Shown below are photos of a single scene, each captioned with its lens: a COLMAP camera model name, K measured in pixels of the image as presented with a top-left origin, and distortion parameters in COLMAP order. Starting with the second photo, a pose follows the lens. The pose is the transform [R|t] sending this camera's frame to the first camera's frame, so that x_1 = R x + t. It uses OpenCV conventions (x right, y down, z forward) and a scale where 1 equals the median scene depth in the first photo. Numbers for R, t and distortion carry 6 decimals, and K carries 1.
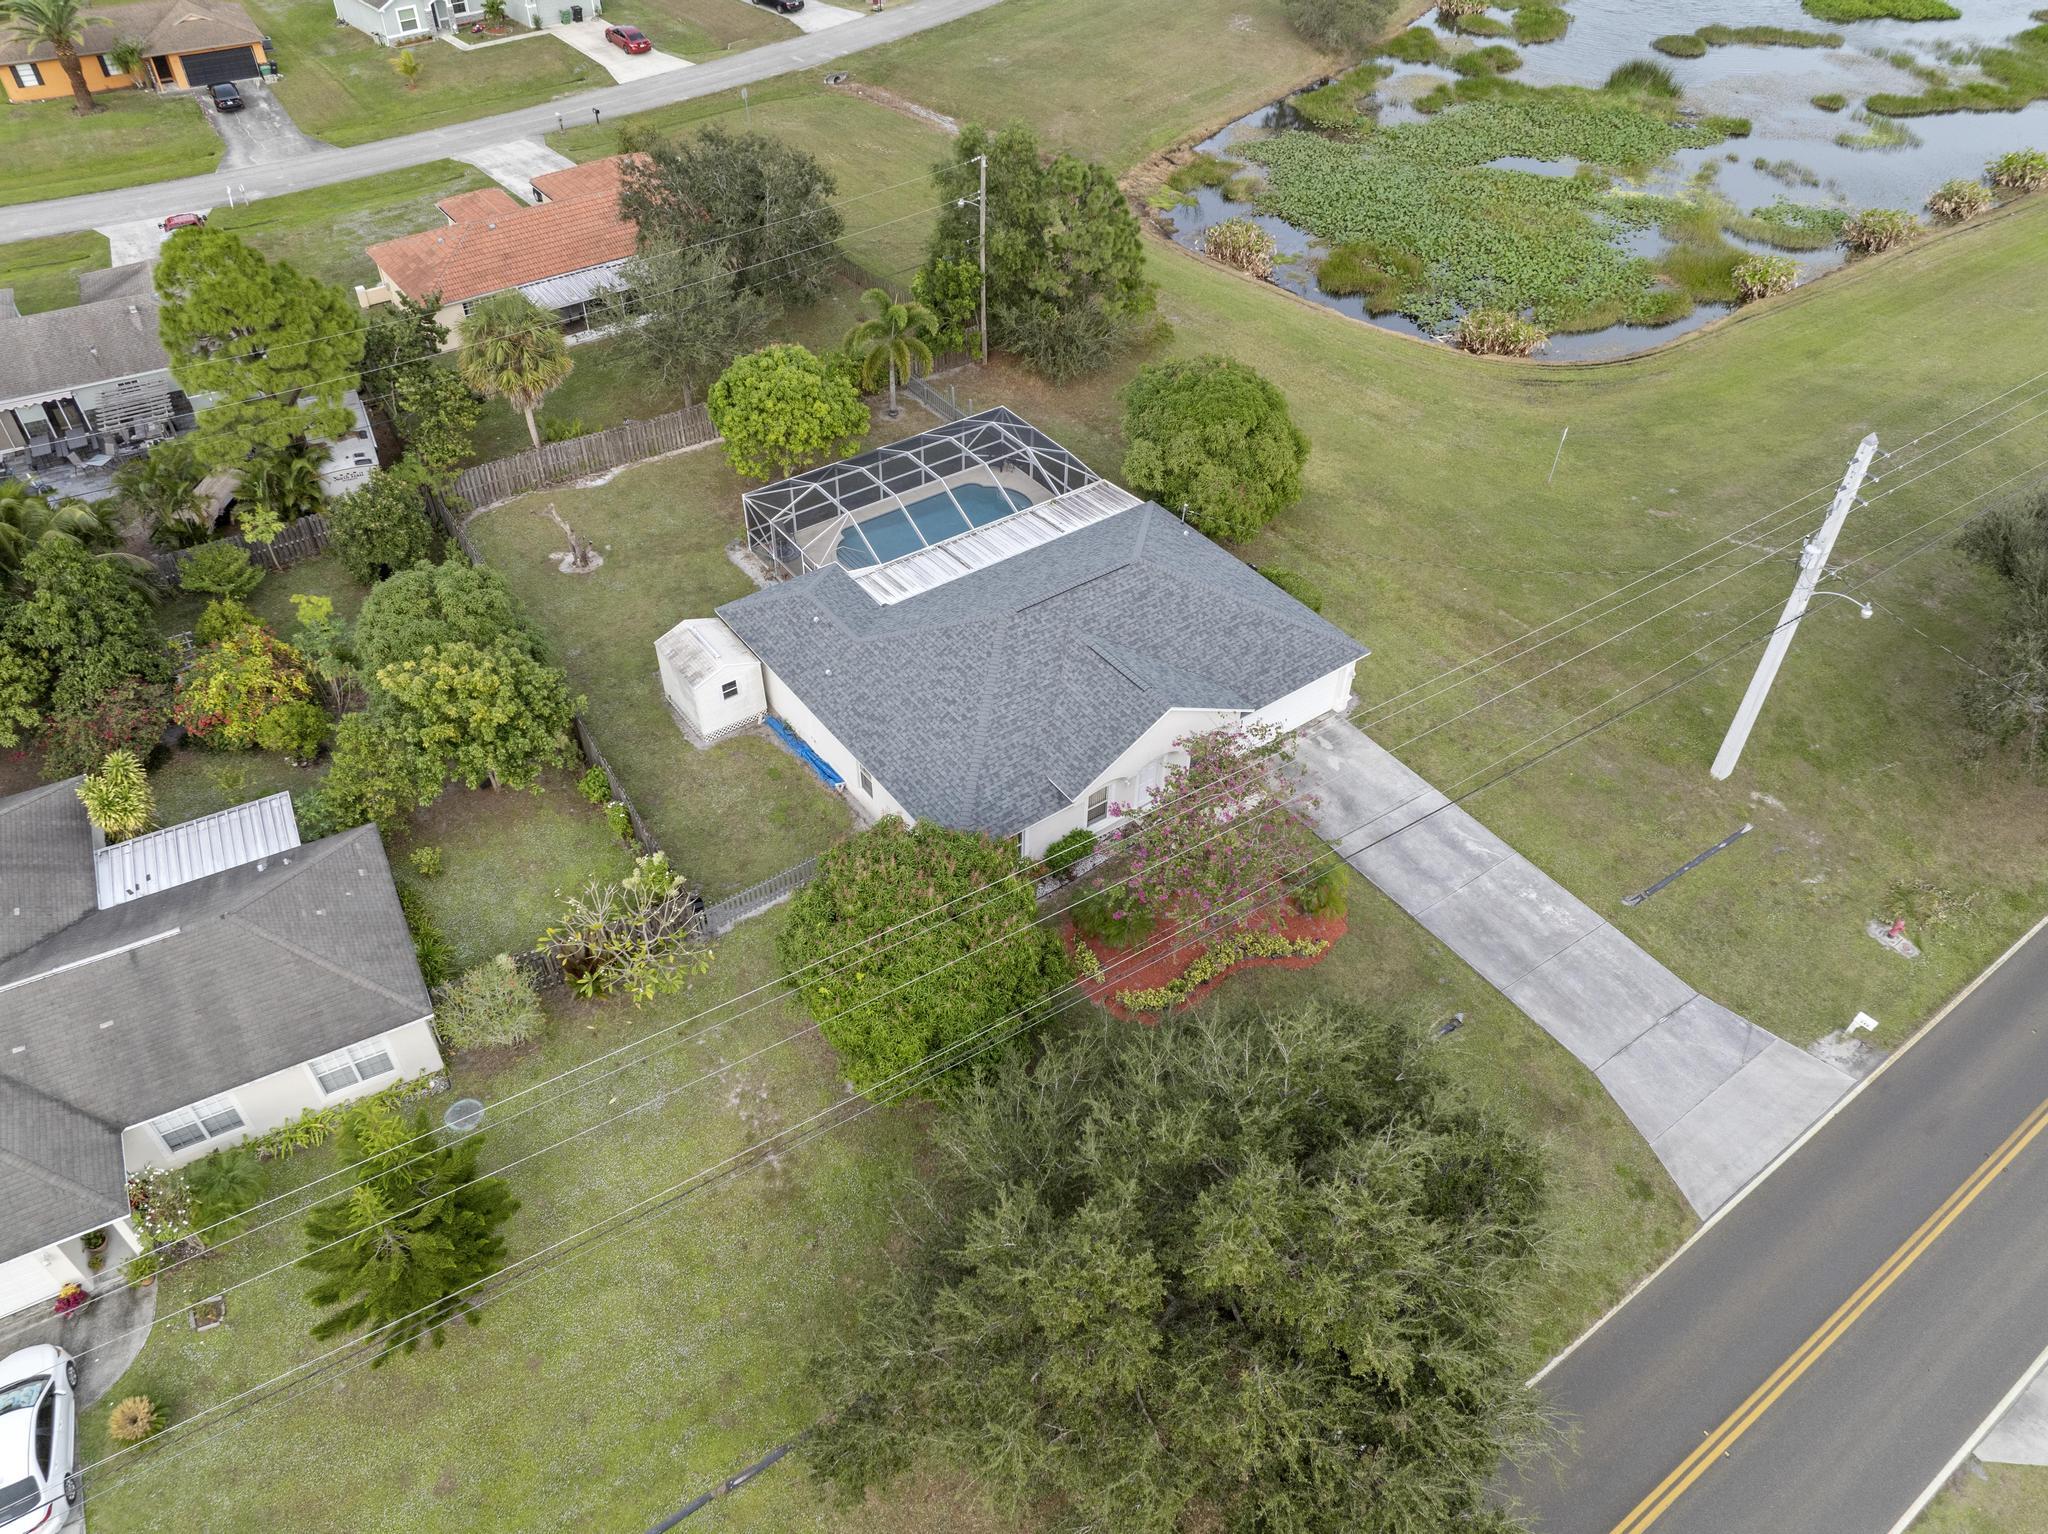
lens RADIAL K [[1440.2, 0, 1020.8], [0, 1440.2, 762.1], [0, 0, 1]] dist [-0.052580, 0.019146]
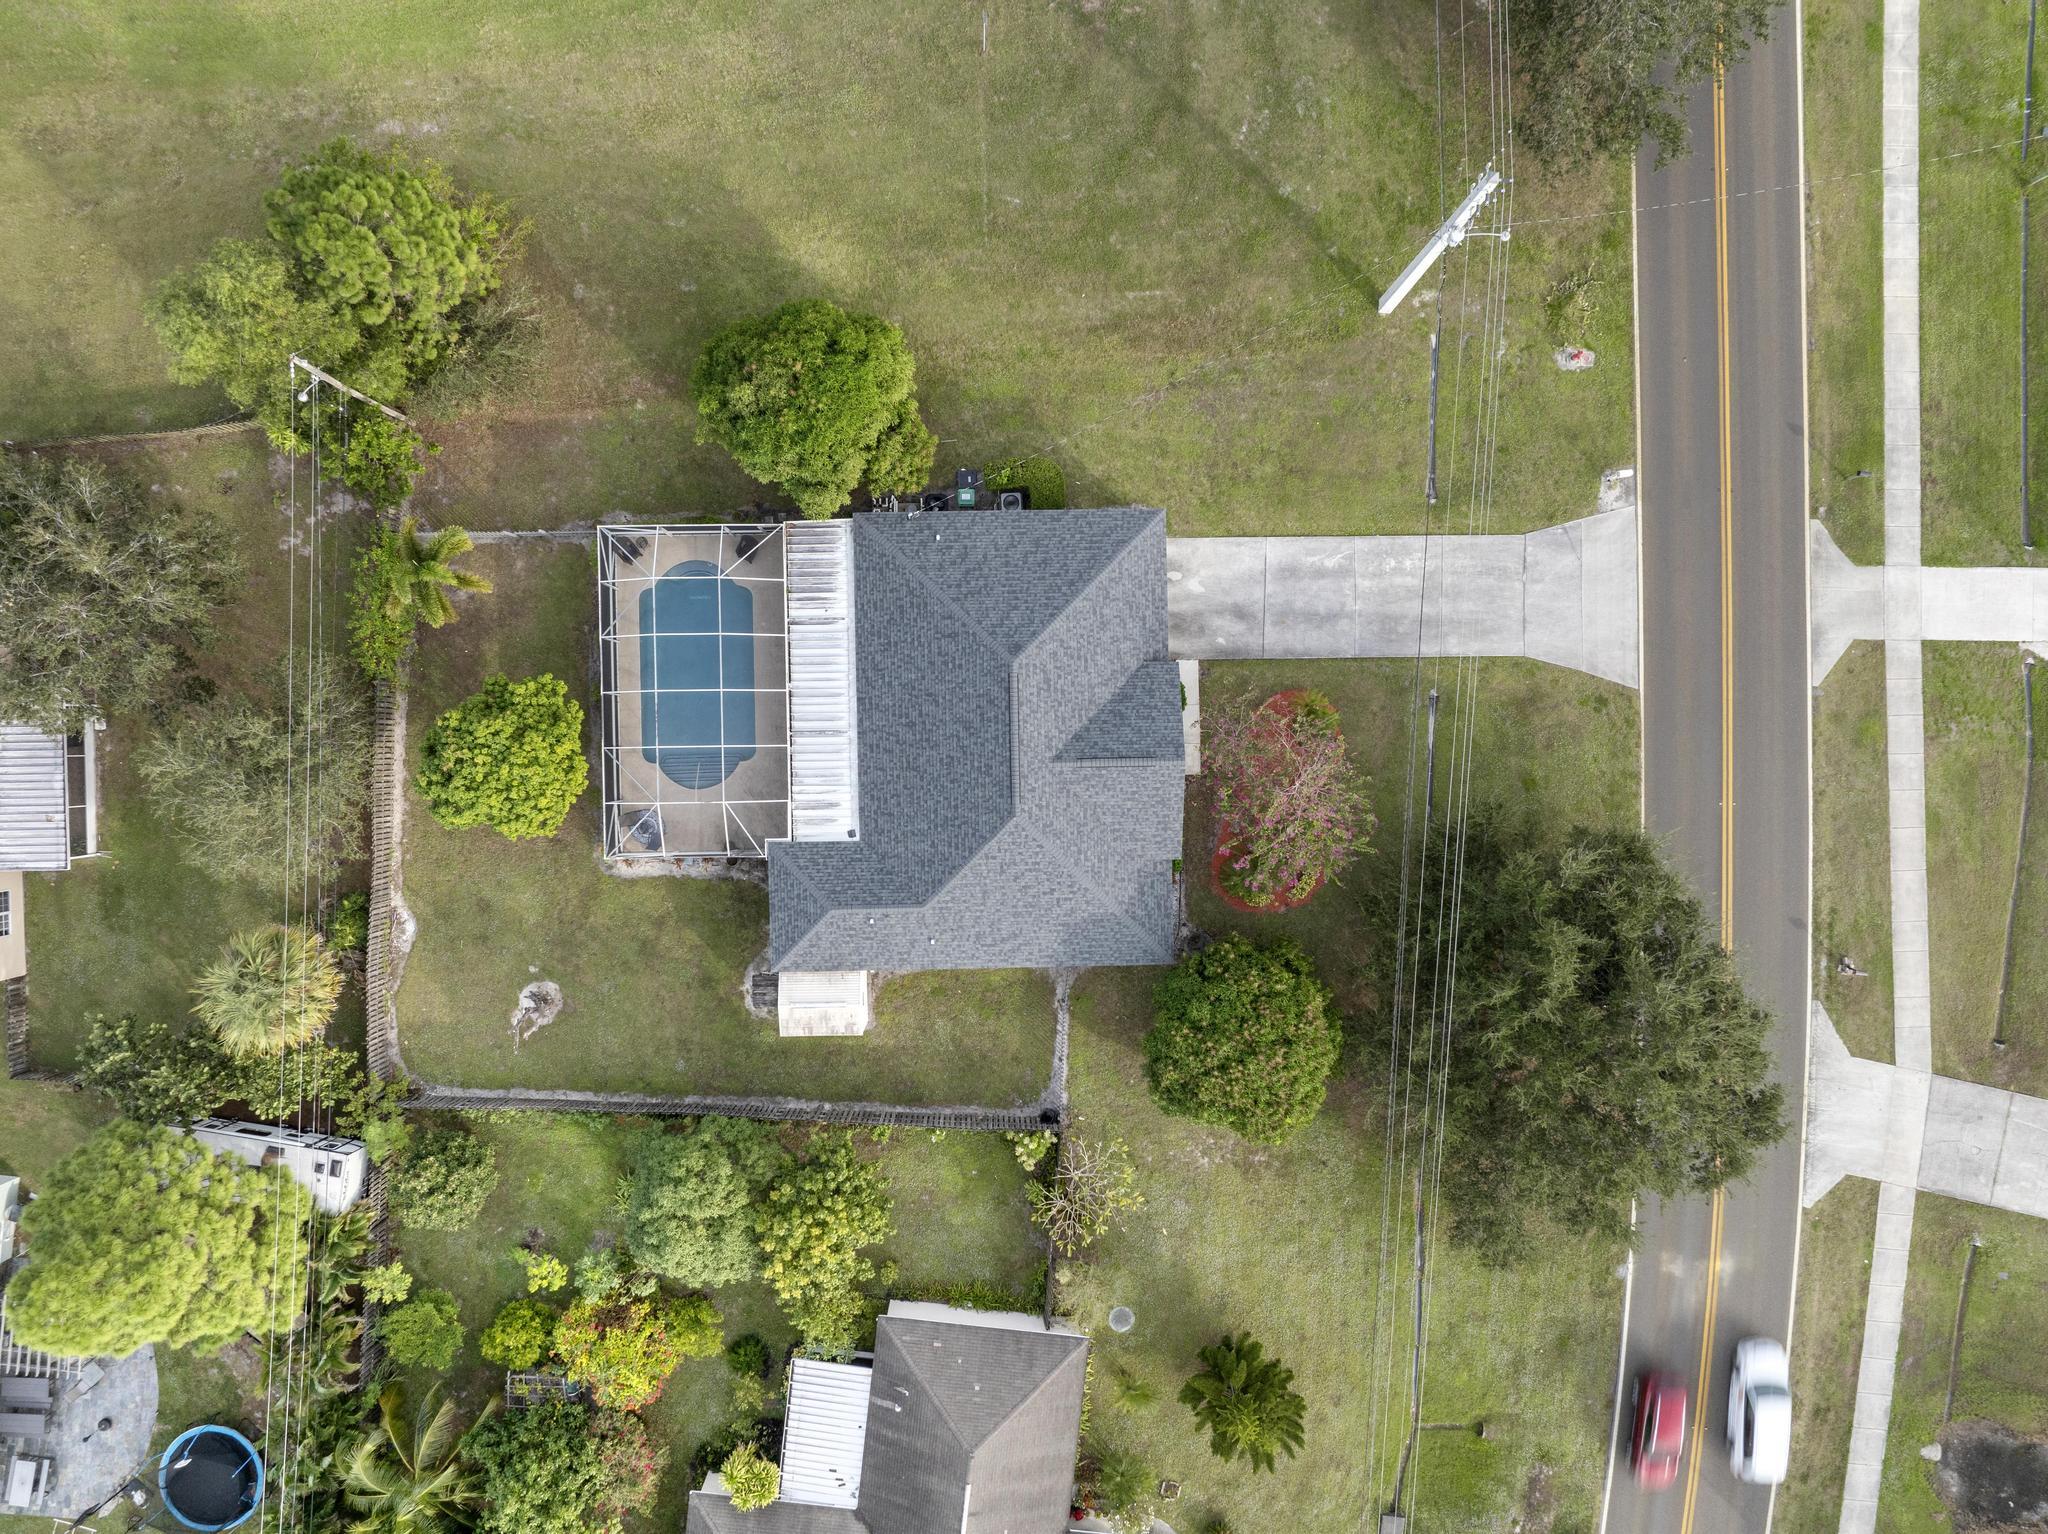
lens RADIAL K [[1440.2, 0, 1005.9], [0, 1440.2, 764.6], [0, 0, 1]] dist [-0.052580, 0.019146]
pose [[0.573112, -0.819312, -0.016482, 0.034392], [0.546883, 0.367413, 0.752281, -0.974696], [-0.610297, -0.440155, 0.658636, 0.288891]]
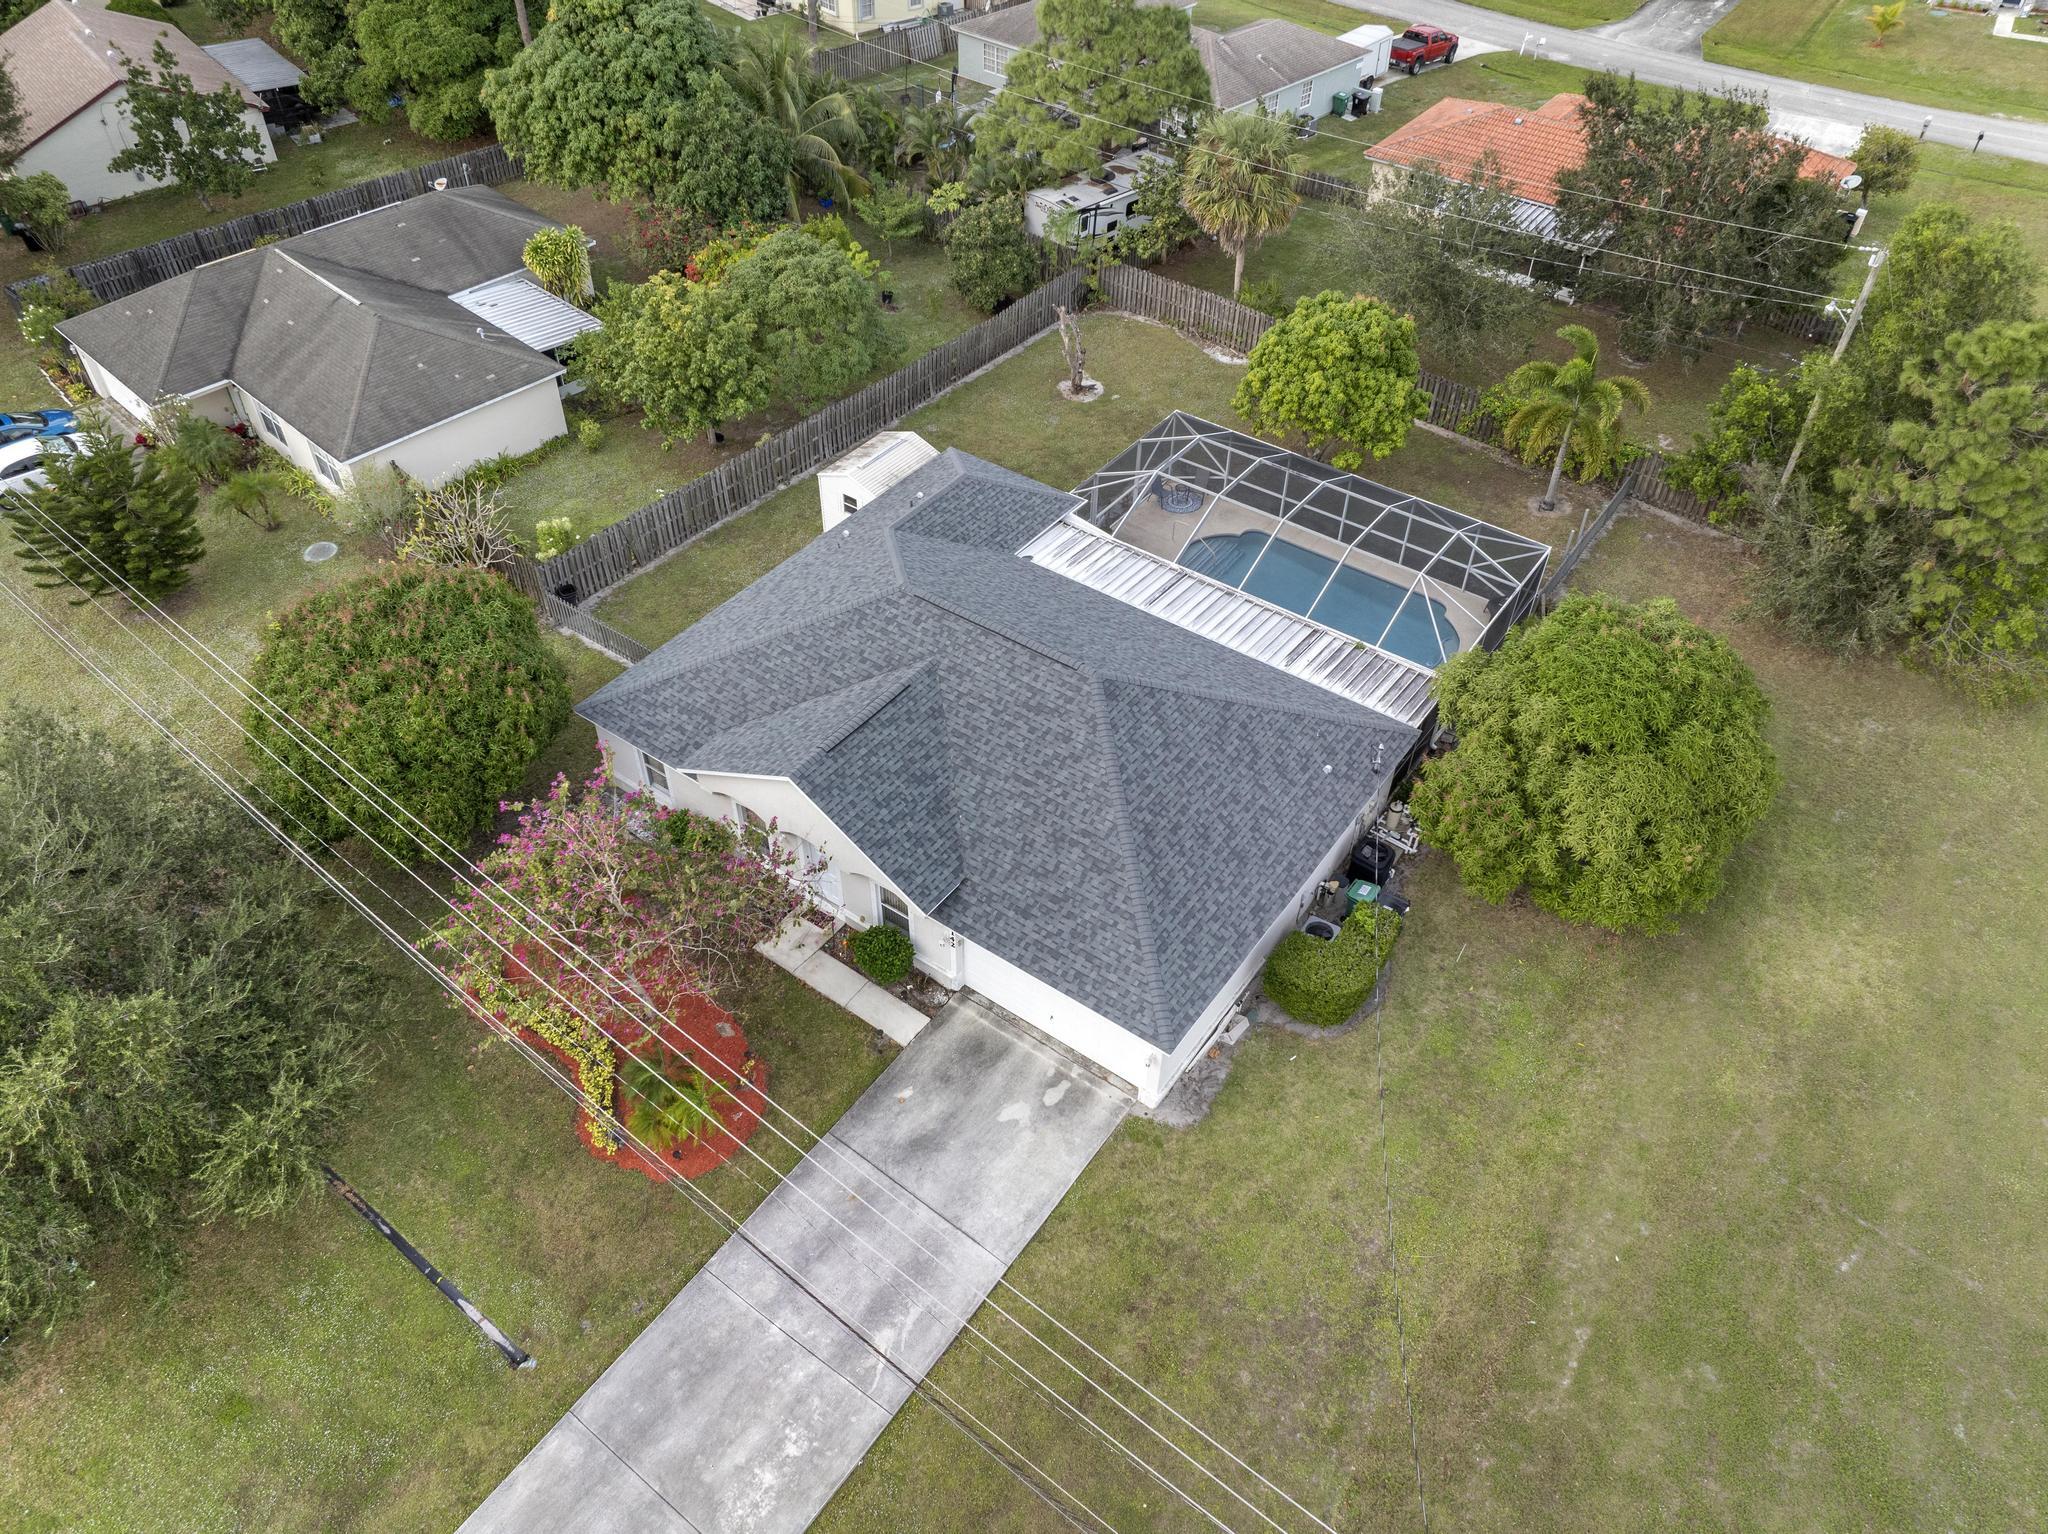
lens RADIAL K [[1440.2, 0, 1016.9], [0, 1440.2, 777.2], [0, 0, 1]] dist [-0.052580, 0.019146]
pose [[0.312442, 0.656588, -0.686492, 0.591554], [-0.647088, 0.676180, 0.352217, -0.340170], [0.695454, 0.334174, 0.636138, 0.605501]]
